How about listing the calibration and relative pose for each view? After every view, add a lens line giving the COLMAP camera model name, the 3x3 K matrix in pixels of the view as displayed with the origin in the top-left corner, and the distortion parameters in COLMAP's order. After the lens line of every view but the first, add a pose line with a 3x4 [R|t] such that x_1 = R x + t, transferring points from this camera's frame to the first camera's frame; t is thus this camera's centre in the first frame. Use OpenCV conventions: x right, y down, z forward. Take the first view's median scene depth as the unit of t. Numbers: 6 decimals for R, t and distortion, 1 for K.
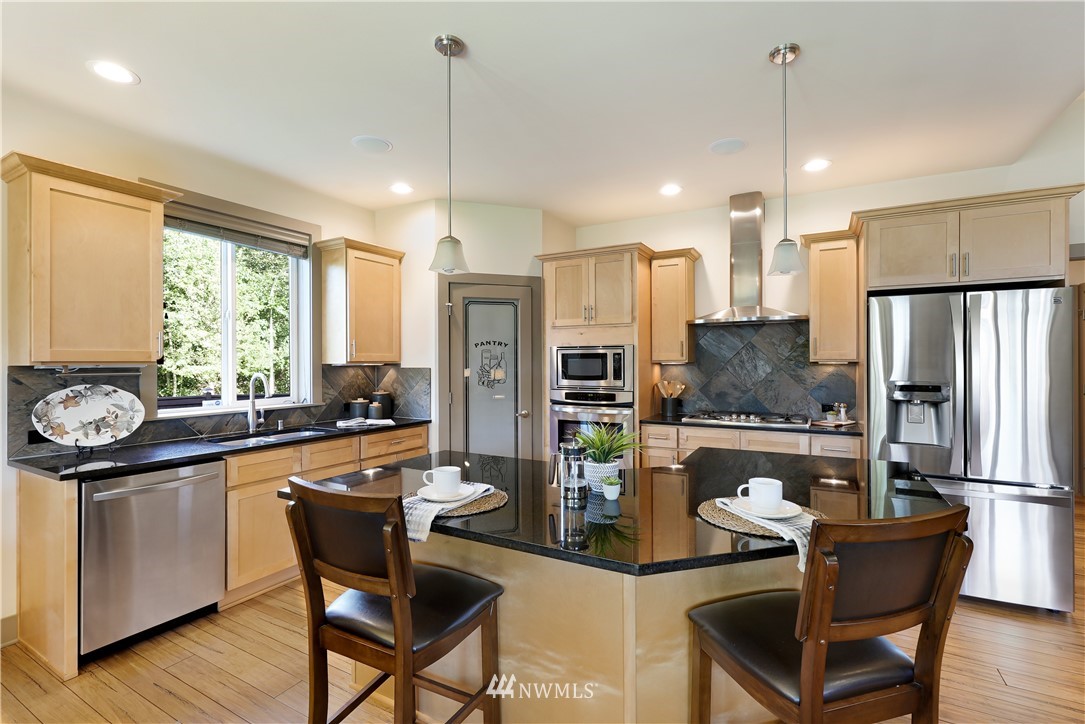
lens RADIAL K [[494.3, 0, 542.5], [0, 494.3, 362.0], [0, 0, 1]] dist [0.000526, 0.000115]
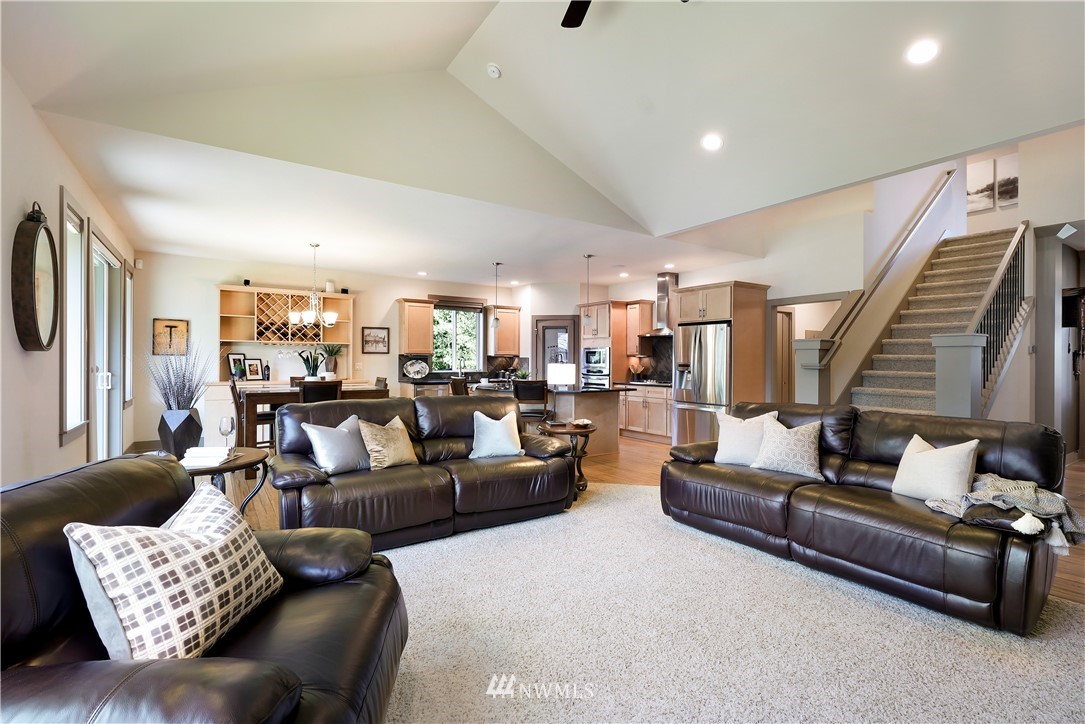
lens RADIAL K [[494.3, 0, 542.5], [0, 494.3, 362.0], [0, 0, 1]] dist [0.000526, 0.000115]
pose [[0.893669, 0.008860, -0.448639, 0.886848], [-0.007866, 0.999961, 0.004078, 0.023557], [0.448658, -0.000116, 0.893704, -1.053010]]
